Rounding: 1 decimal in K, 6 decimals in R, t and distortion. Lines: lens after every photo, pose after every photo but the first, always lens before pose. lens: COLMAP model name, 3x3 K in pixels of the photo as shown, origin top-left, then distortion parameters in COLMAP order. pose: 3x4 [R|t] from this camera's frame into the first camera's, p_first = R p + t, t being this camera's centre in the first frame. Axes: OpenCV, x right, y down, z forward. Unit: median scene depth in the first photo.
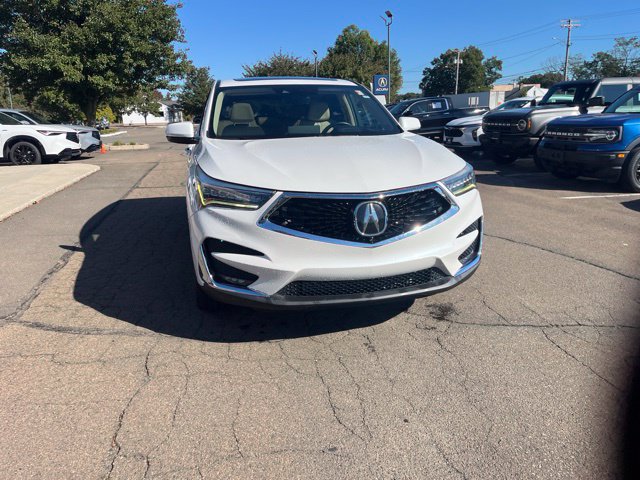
lens RADIAL K [[484.1, 0, 319.4], [0, 484.1, 232.6], [0, 0, 1]] dist [0.073185, -0.098601]
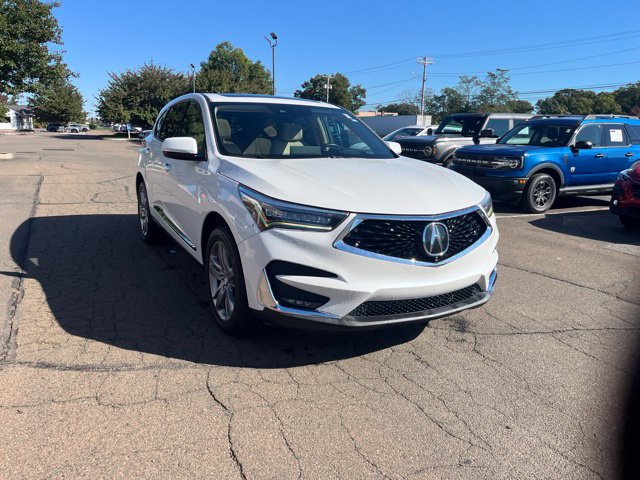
lens RADIAL K [[484.1, 0, 319.4], [0, 484.1, 232.6], [0, 0, 1]] dist [0.073185, -0.098601]
pose [[0.965152, -0.004067, 0.261657, -0.061940], [0.013209, 0.999362, -0.033188, -0.001731], [-0.261355, 0.035487, 0.964590, 0.006430]]
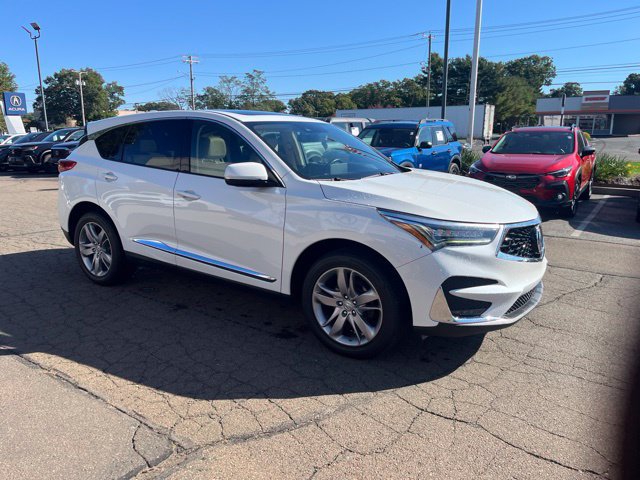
lens RADIAL K [[484.1, 0, 319.4], [0, 484.1, 232.6], [0, 0, 1]] dist [0.073185, -0.098601]
pose [[0.743569, -0.111970, 0.659217, -0.174202], [0.143470, 0.989635, 0.006264, -0.020255], [-0.653086, 0.089920, 0.751926, 0.061547]]
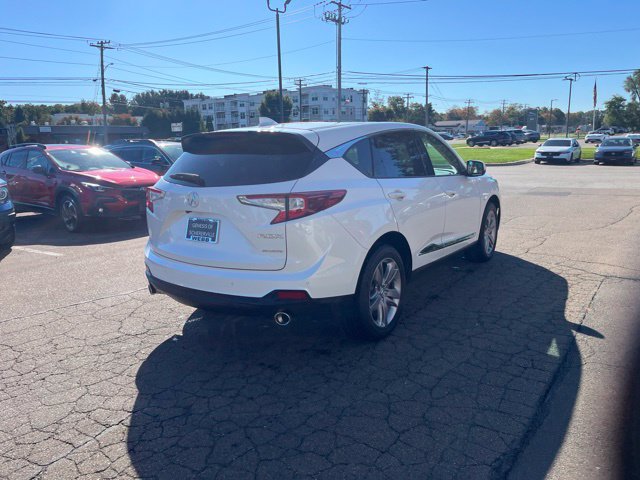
lens RADIAL K [[483.8, 0, 318.4], [0, 483.8, 224.5], [0, 0, 1]] dist [0.072971, -0.100678]
pose [[-0.660730, -0.085139, 0.745779, -0.225338], [0.219366, 0.928270, 0.300322, -0.125022], [-0.717854, 0.362031, -0.594659, 0.484114]]
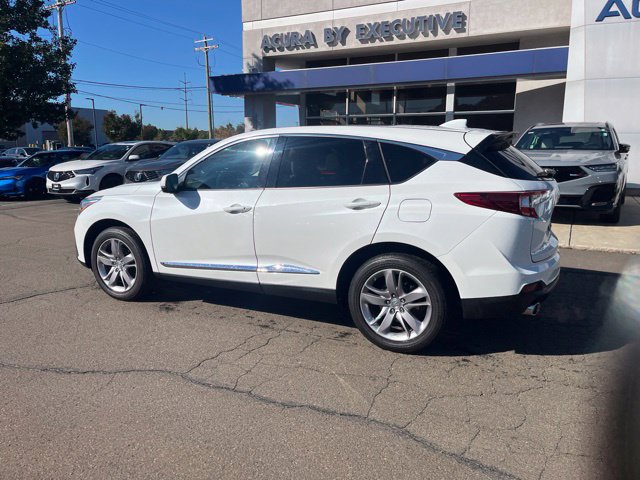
lens RADIAL K [[483.8, 0, 318.4], [0, 483.8, 224.5], [0, 0, 1]] dist [0.072971, -0.100678]
pose [[-0.654590, 0.146151, -0.741722, 0.182708], [-0.161569, 0.931419, 0.326119, -0.127627], [0.738517, 0.333314, -0.586084, 0.456240]]
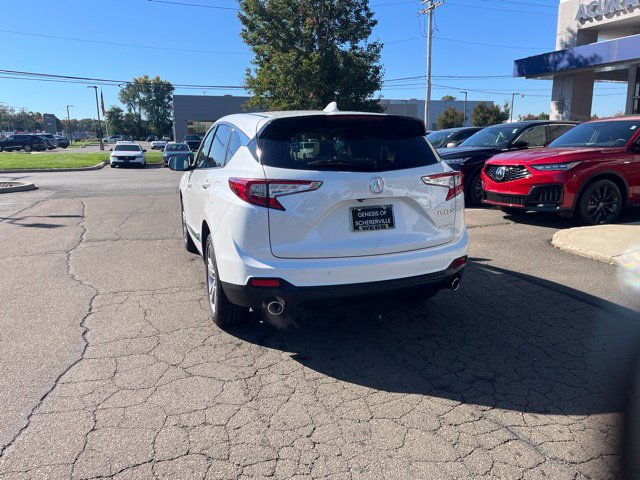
lens RADIAL K [[483.8, 0, 318.4], [0, 483.8, 224.5], [0, 0, 1]] dist [0.072971, -0.100678]
pose [[-0.995475, 0.050155, -0.080704, -0.014392], [0.013386, 0.914897, 0.403466, -0.146380], [0.094072, 0.400560, -0.911429, 0.567899]]
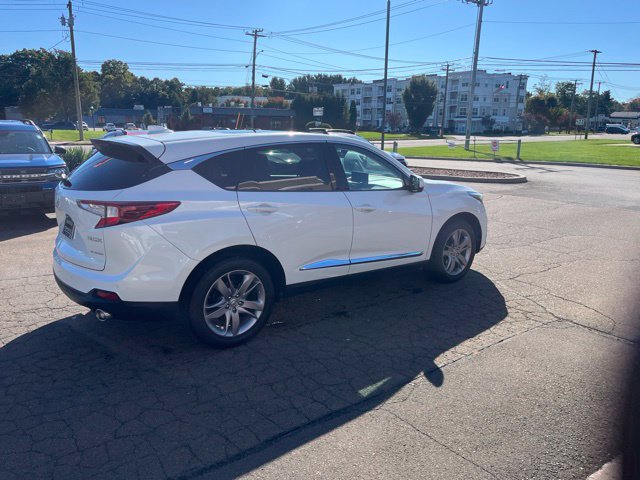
lens RADIAL K [[483.8, 0, 318.4], [0, 483.8, 224.5], [0, 0, 1]] dist [0.072971, -0.100678]
pose [[-0.408113, -0.159985, 0.898804, -0.293761], [0.214050, 0.940313, 0.264565, -0.109886], [-0.887483, 0.300361, -0.349509, 0.379807]]
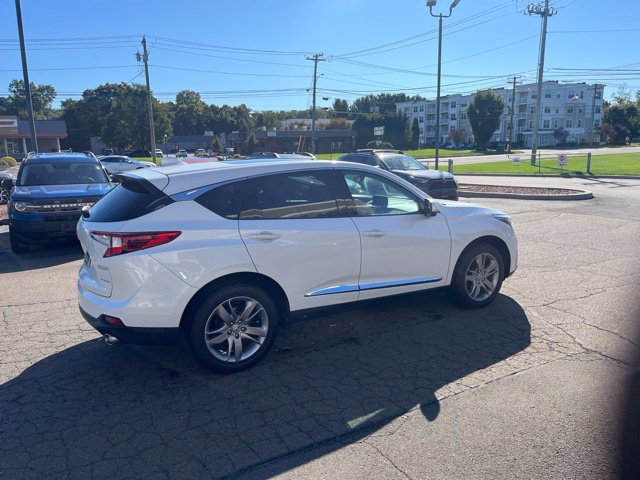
lens RADIAL K [[483.8, 0, 318.4], [0, 483.8, 224.5], [0, 0, 1]] dist [0.072971, -0.100678]
pose [[-0.285476, -0.119860, 0.950861, -0.305260], [0.255006, 0.946883, 0.195919, -0.106662], [-0.923837, 0.298406, -0.239748, 0.352231]]
